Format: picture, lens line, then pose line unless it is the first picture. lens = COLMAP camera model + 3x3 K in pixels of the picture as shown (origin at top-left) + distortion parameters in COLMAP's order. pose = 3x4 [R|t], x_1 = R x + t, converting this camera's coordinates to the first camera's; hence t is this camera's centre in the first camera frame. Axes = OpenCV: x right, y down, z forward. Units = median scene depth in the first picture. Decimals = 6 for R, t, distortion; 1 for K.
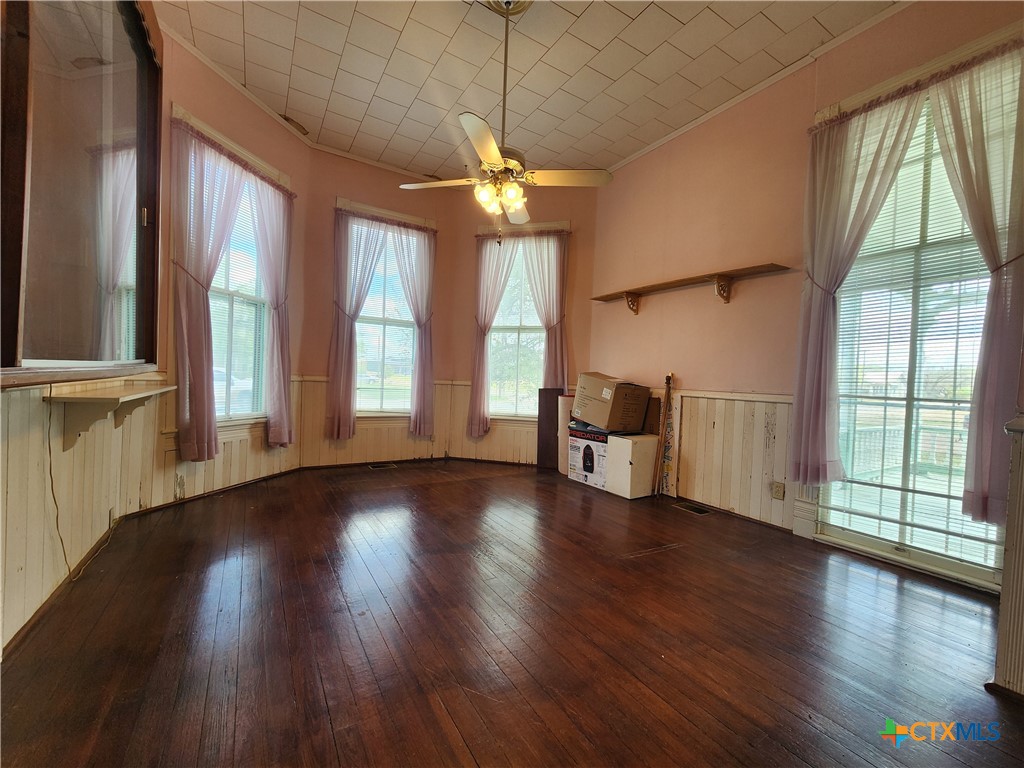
lens RADIAL K [[421.0, 0, 507.8], [0, 421.0, 383.8], [0, 0, 1]] dist [0.002195, 0.001170]
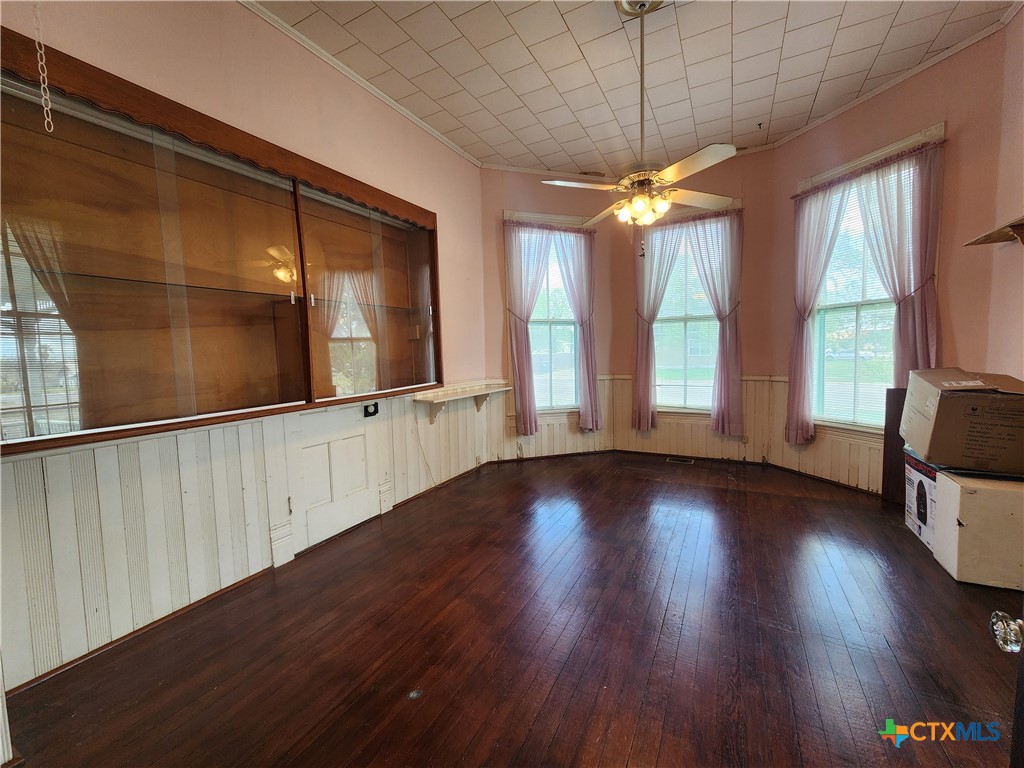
lens RADIAL K [[421.0, 0, 505.7], [0, 421.0, 383.7], [0, 0, 1]] dist [0.002195, 0.001170]
pose [[0.506208, 0.012981, -0.862314, 0.386954], [0.028778, 0.999076, 0.031933, -0.039726], [0.861931, -0.040980, 0.505367, 0.112152]]
